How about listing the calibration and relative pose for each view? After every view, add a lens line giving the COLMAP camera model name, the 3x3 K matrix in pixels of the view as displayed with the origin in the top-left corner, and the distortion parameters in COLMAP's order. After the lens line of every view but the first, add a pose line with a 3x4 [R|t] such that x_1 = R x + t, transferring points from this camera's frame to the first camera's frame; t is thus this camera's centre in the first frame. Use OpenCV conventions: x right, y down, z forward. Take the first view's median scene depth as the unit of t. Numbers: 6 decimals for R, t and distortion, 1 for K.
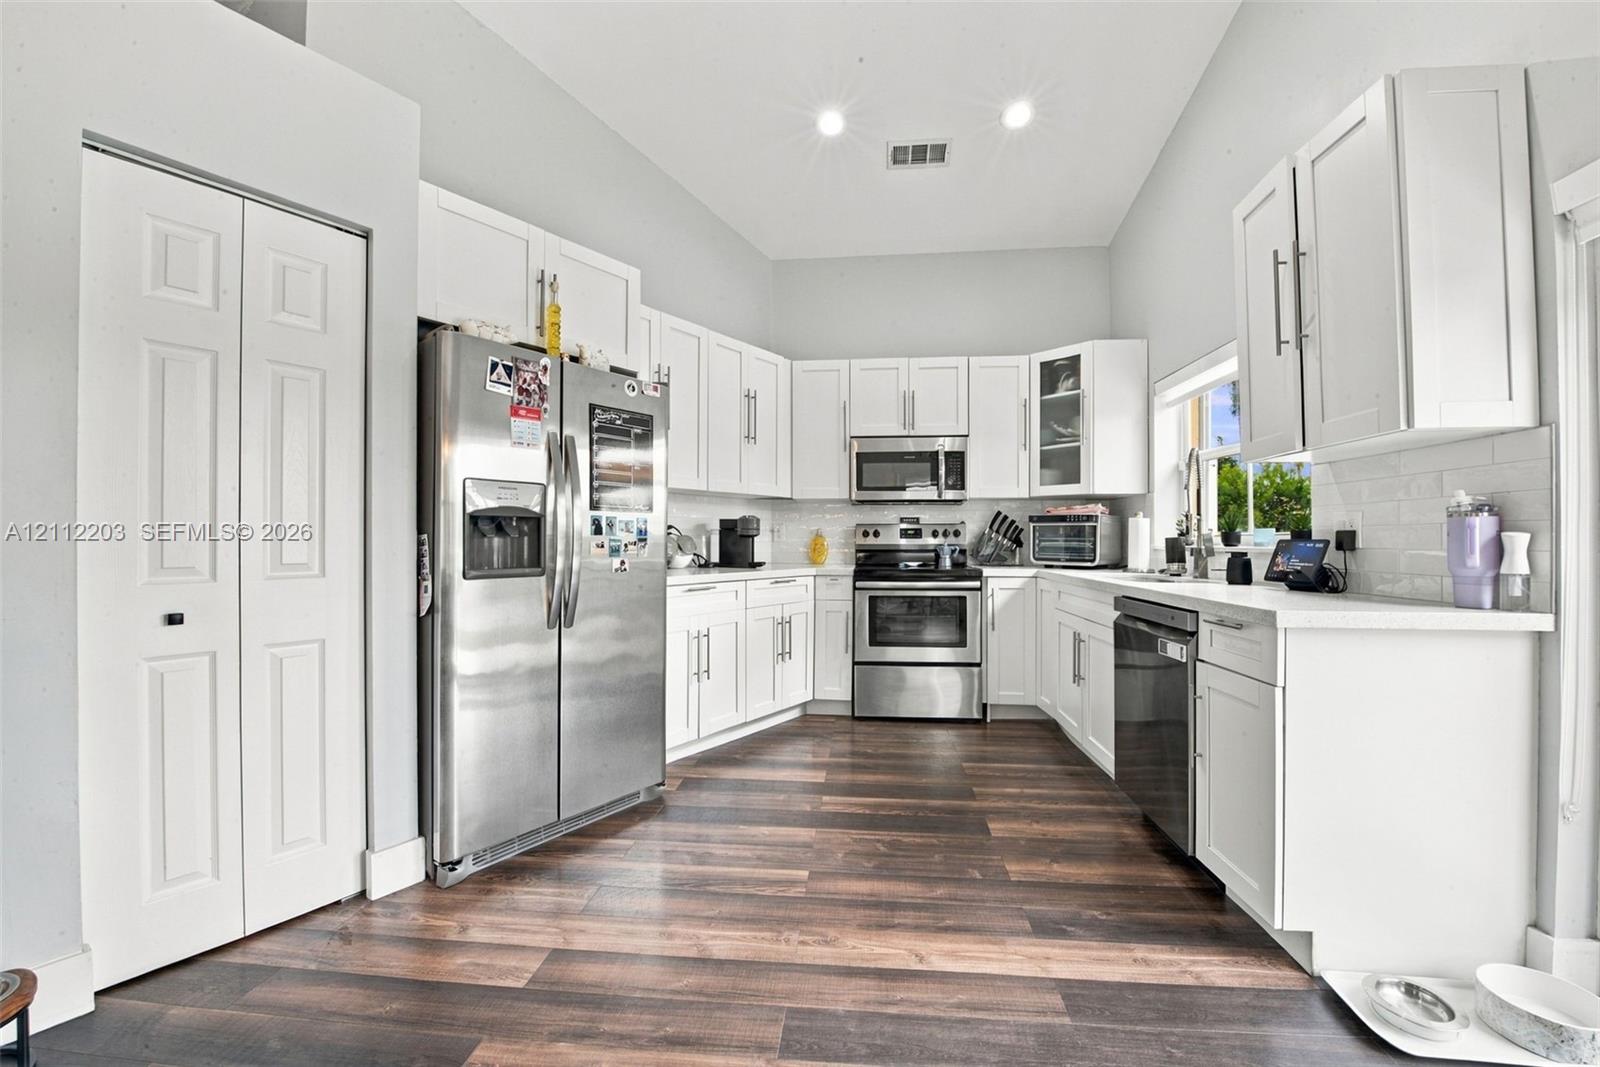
lens RADIAL K [[633.8, 0, 800.0], [0, 633.8, 533.5], [0, 0, 1]] dist [-0.016238, -0.000146]
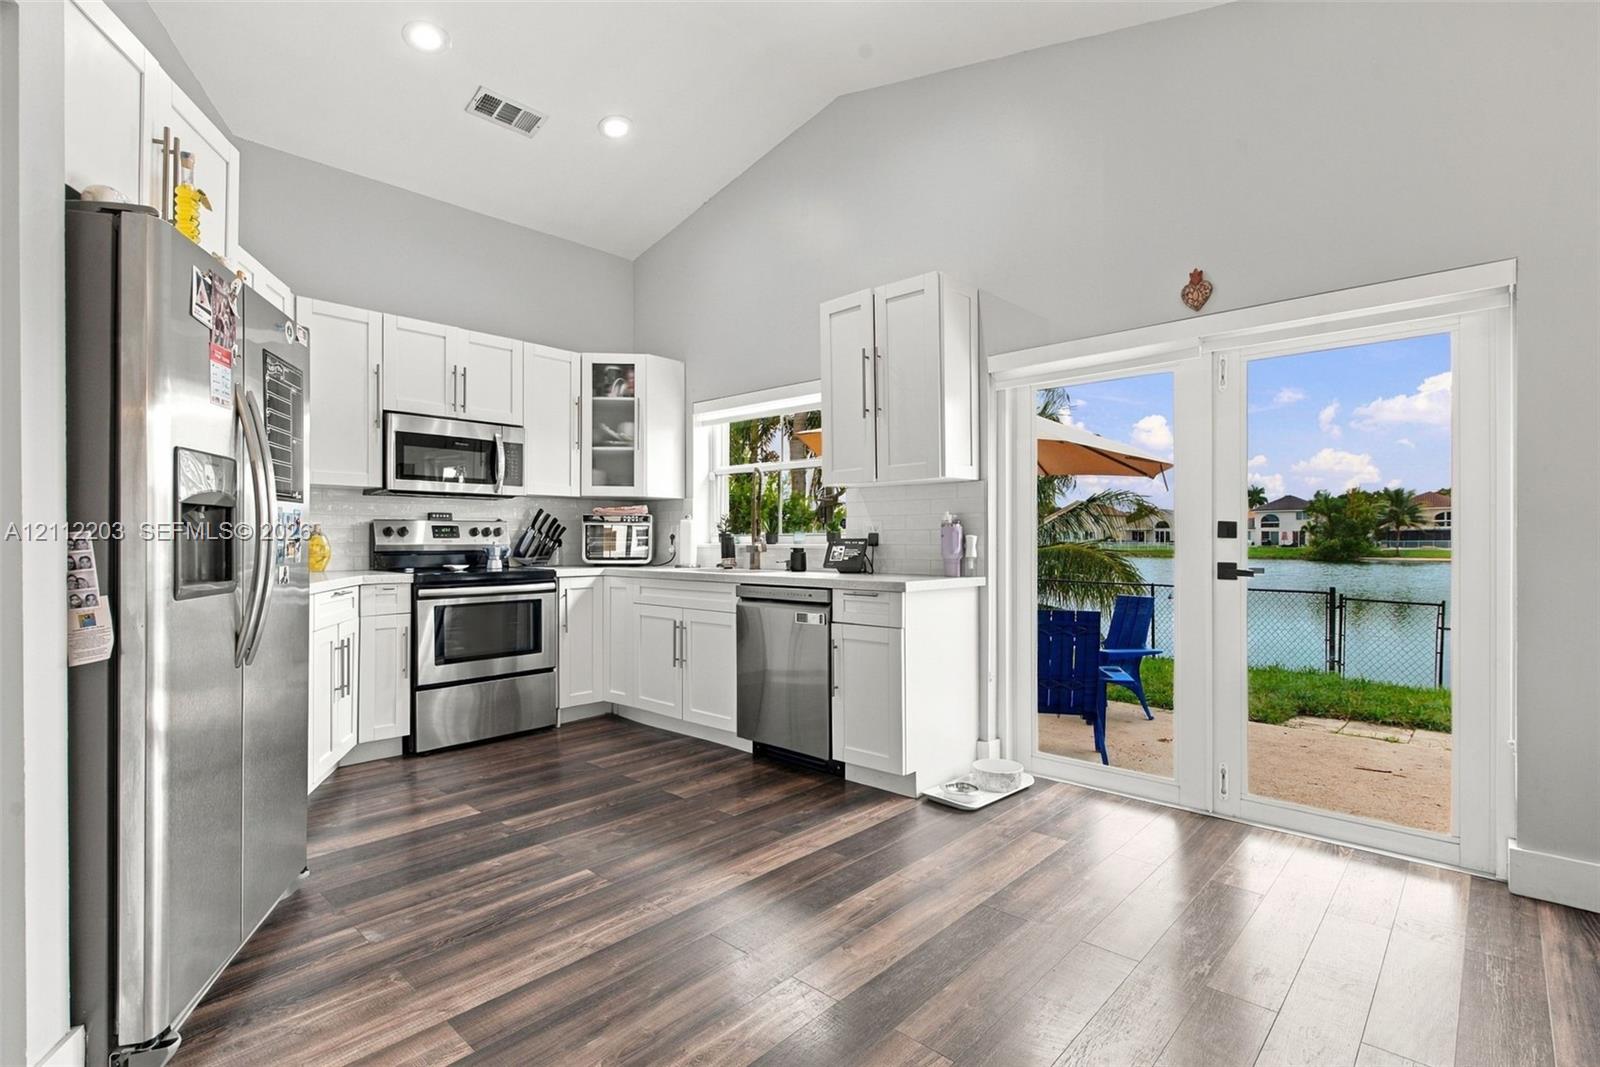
lens RADIAL K [[757.5, 0, 800.0], [0, 757.5, 533.5], [0, 0, 1]] dist [-0.000305, -0.000262]
pose [[0.610708, 0.005212, 0.791839, -0.416233], [-0.007282, 0.999973, -0.000966, -0.000462], [-0.791823, -0.005177, 0.610729, -0.000874]]
